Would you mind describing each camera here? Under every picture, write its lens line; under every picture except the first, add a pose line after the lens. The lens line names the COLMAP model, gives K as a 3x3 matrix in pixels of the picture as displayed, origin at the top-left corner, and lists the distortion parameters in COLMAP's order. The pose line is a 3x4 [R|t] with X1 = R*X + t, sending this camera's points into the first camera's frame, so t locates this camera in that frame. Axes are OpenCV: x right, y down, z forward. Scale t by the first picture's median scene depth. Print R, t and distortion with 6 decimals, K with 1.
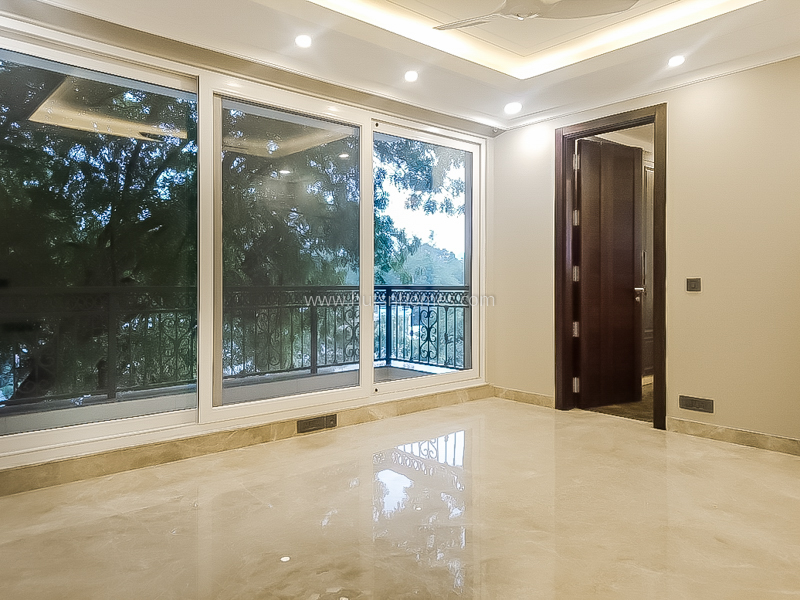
lens RADIAL K [[583.9, 0, 401.1], [0, 583.9, 283.8], [0, 0, 1]] dist [0.023638, -0.005060]
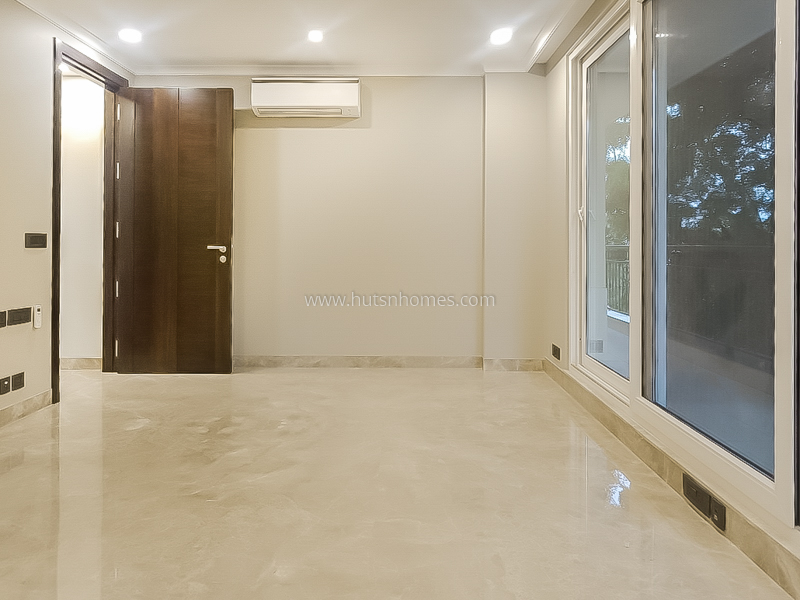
lens RADIAL K [[611.3, 0, 398.3], [0, 611.3, 241.4], [0, 0, 1]] dist [0.003418, -0.044420]
pose [[-0.661670, -0.004457, -0.749782, 0.532930], [-0.004370, 0.999988, -0.002088, 0.003243], [0.749782, 0.001895, -0.661682, 1.333825]]
